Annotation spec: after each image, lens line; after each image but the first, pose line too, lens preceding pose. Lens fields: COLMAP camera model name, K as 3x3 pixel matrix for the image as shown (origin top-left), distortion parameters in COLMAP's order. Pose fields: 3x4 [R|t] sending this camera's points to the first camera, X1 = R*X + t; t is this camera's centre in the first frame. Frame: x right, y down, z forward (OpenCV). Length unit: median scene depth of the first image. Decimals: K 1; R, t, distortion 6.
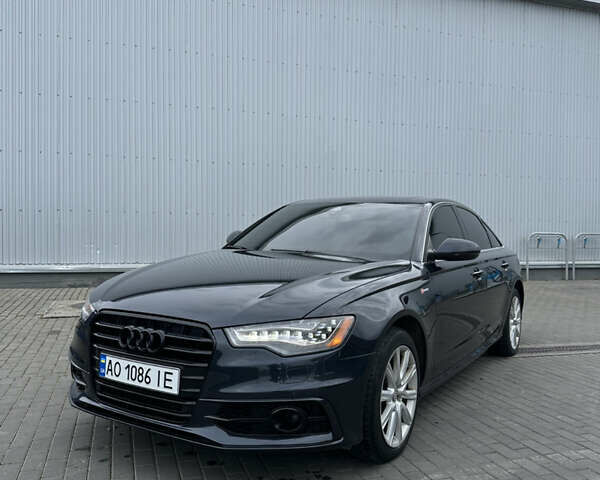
lens RADIAL K [[547.6, 0, 300.0], [0, 547.6, 240.0], [0, 0, 1]] dist [0.172305, -0.312299]
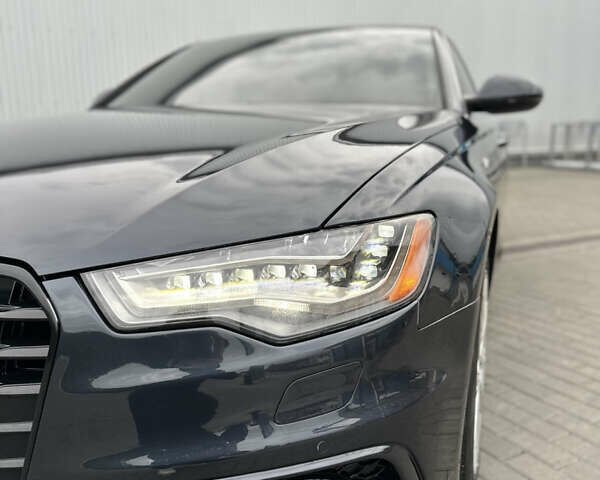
lens RADIAL K [[547.6, 0, 300.0], [0, 547.6, 240.0], [0, 0, 1]] dist [0.172305, -0.312299]
pose [[0.979388, -0.065629, 0.191028, -0.073178], [0.032667, 0.984757, 0.170839, 0.088099], [-0.199328, -0.161078, 0.966603, 0.651012]]
